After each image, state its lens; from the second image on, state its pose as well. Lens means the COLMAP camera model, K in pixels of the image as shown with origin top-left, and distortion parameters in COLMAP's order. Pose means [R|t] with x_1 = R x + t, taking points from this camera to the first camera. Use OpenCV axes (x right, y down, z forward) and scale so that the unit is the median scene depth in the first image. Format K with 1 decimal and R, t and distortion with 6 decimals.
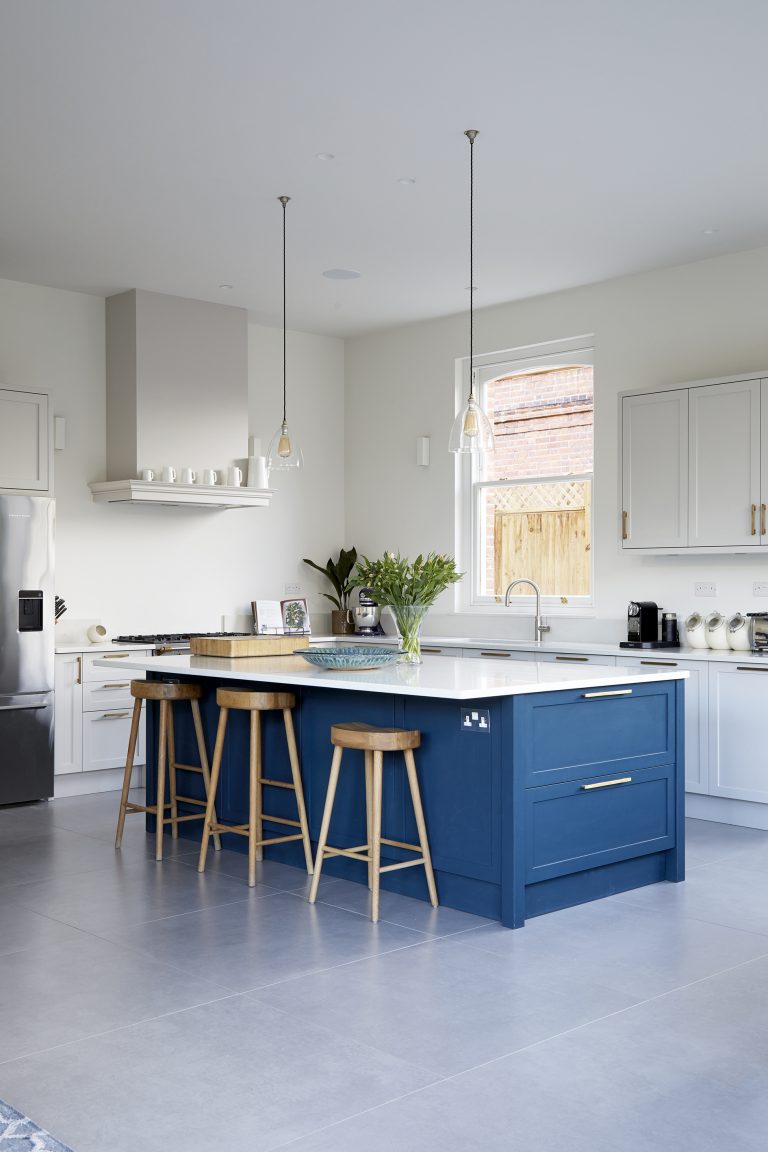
lens RADIAL K [[1256.0, 0, 384.0], [0, 1256.0, 576.0], [0, 0, 1]] dist [-0.087295, 0.008328]
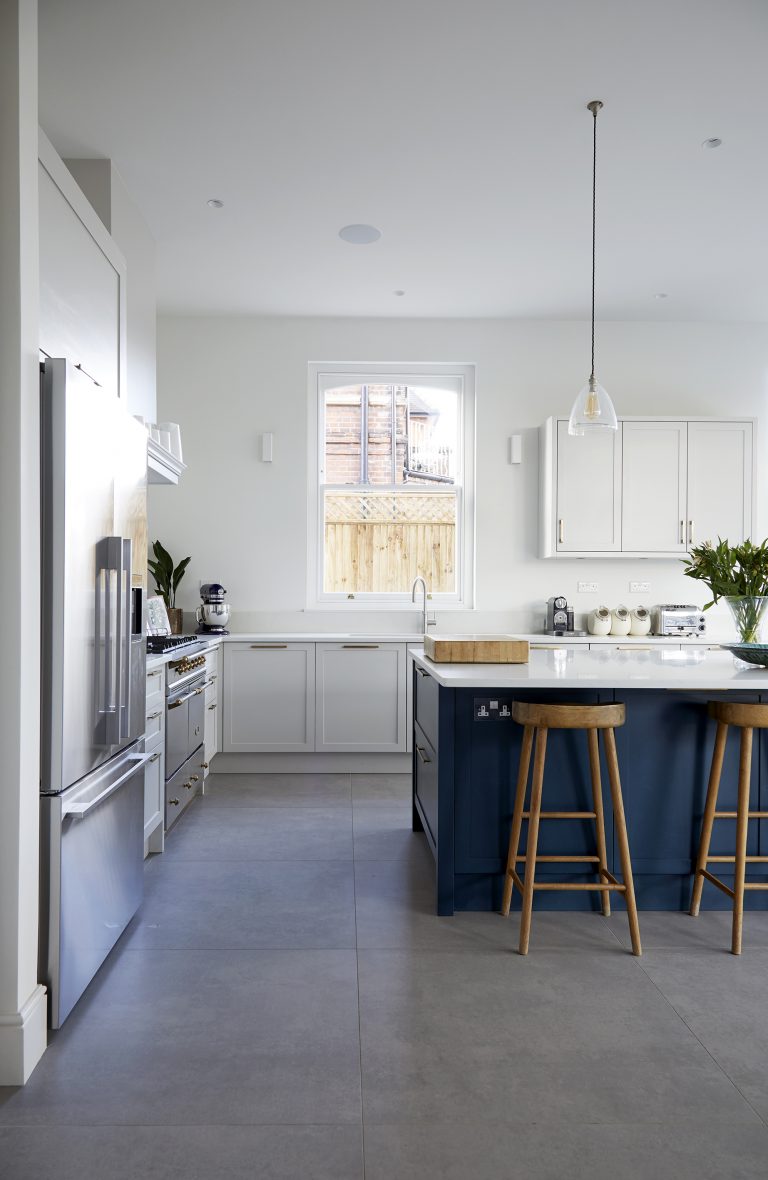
lens RADIAL K [[784.8, 0, 383.6], [0, 784.8, 606.9], [0, 0, 1]] dist [0.001995, 0.000087]
pose [[0.672158, -0.007740, 0.740367, -0.470918], [-0.008146, 0.999808, 0.017847, 0.018234], [-0.740363, -0.018027, 0.671966, 0.632646]]
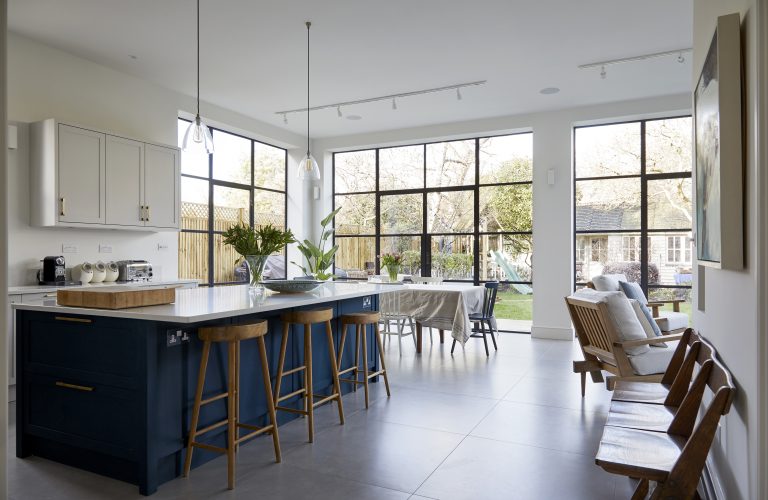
lens RADIAL K [[505.4, 0, 384.0], [0, 505.4, 250.0], [0, 0, 1]] dist [-0.052890, 0.001309]
pose [[-0.341166, 0.003937, 0.939995, -0.531819], [-0.000223, 0.999991, -0.004270, 0.015480], [-0.940003, -0.001666, -0.341162, 0.841662]]
